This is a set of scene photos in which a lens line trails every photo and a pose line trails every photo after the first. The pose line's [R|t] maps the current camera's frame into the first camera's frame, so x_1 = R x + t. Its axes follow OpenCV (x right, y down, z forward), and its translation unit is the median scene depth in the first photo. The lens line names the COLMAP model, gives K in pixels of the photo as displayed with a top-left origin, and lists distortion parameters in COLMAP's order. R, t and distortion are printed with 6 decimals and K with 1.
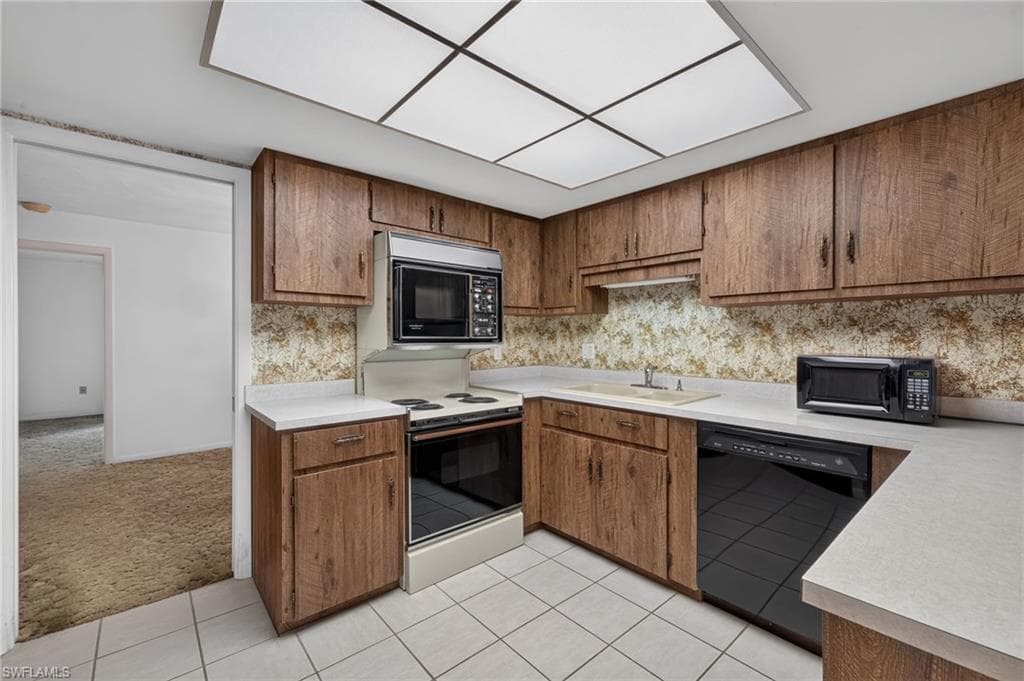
lens RADIAL K [[434.6, 0, 512.0], [0, 434.6, 340.5], [0, 0, 1]] dist [0.000327, -0.000074]
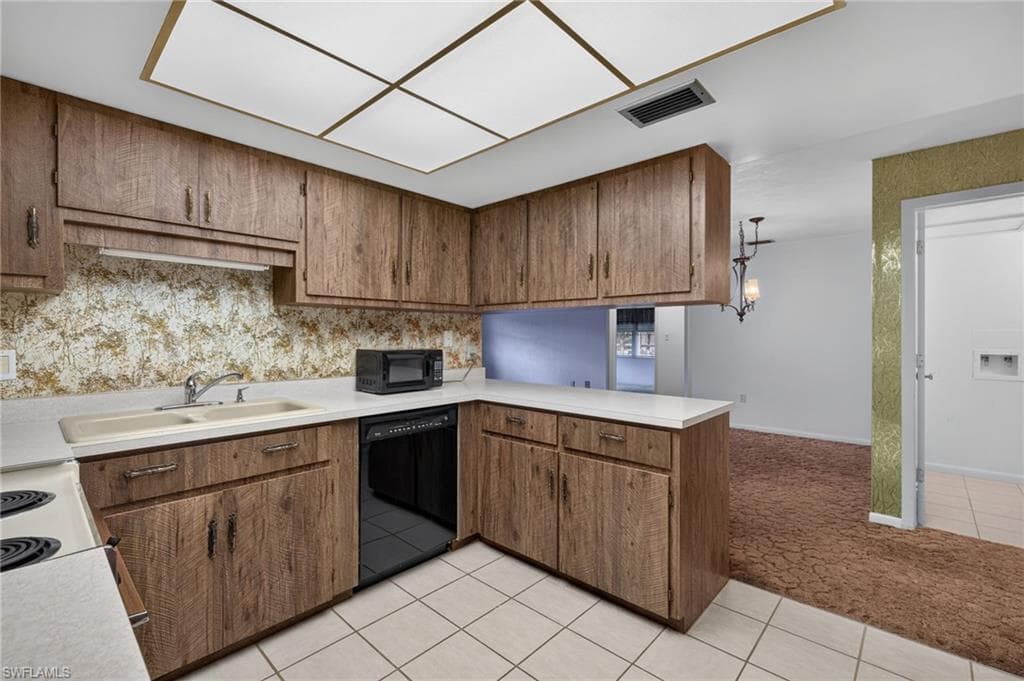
lens RADIAL K [[434.6, 0, 512.0], [0, 434.6, 340.5], [0, 0, 1]] dist [0.000327, -0.000074]
pose [[-0.117525, -0.011523, 0.993003, -0.525264], [0.008433, 0.999885, 0.012601, -0.007023], [-0.993034, 0.009855, -0.117414, 0.633805]]
